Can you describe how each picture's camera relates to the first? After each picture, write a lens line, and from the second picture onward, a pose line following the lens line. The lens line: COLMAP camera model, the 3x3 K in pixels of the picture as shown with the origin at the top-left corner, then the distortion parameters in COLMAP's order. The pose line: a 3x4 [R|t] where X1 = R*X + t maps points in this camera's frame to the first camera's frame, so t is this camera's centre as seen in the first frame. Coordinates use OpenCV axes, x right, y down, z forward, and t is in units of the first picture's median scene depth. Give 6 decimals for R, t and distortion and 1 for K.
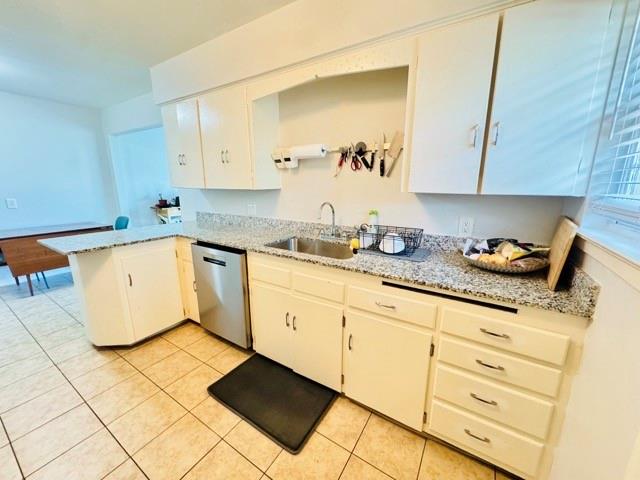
lens RADIAL K [[256.7, 0, 320.8], [0, 256.7, 239.8], [0, 0, 1]] dist [-0.001034, -0.000020]
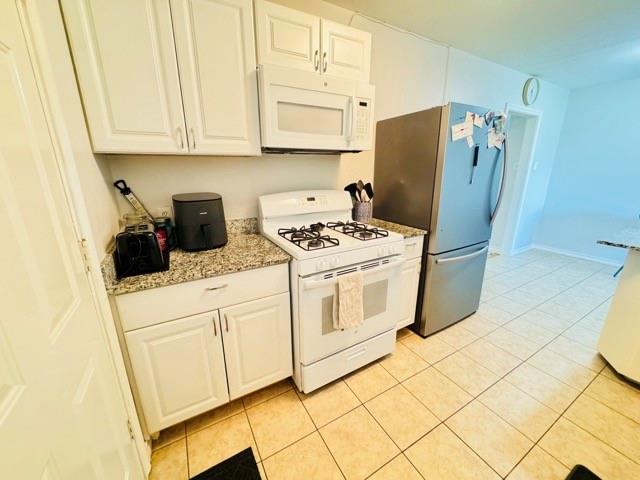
lens RADIAL K [[256.7, 0, 321.1], [0, 256.7, 240.2], [0, 0, 1]] dist [-0.001034, -0.000020]
pose [[-0.470053, 0.238881, -0.849697, 0.270144], [-0.194975, 0.910795, 0.363918, -0.079345], [0.860833, 0.336731, -0.381547, 0.348559]]
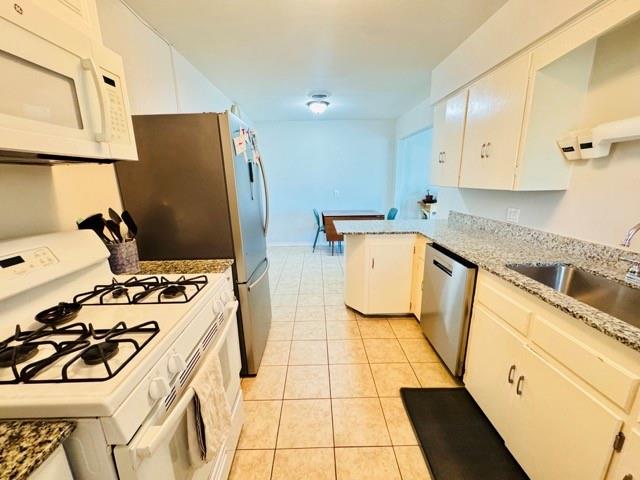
lens RADIAL K [[256.7, 0, 319.4], [0, 256.7, 240.3], [0, 0, 1]] dist [-0.001034, -0.000020]
pose [[0.544383, 0.188023, -0.817493, 0.076069], [-0.169725, 0.979087, 0.112167, -0.037106], [0.821487, 0.077687, 0.564911, 0.098656]]
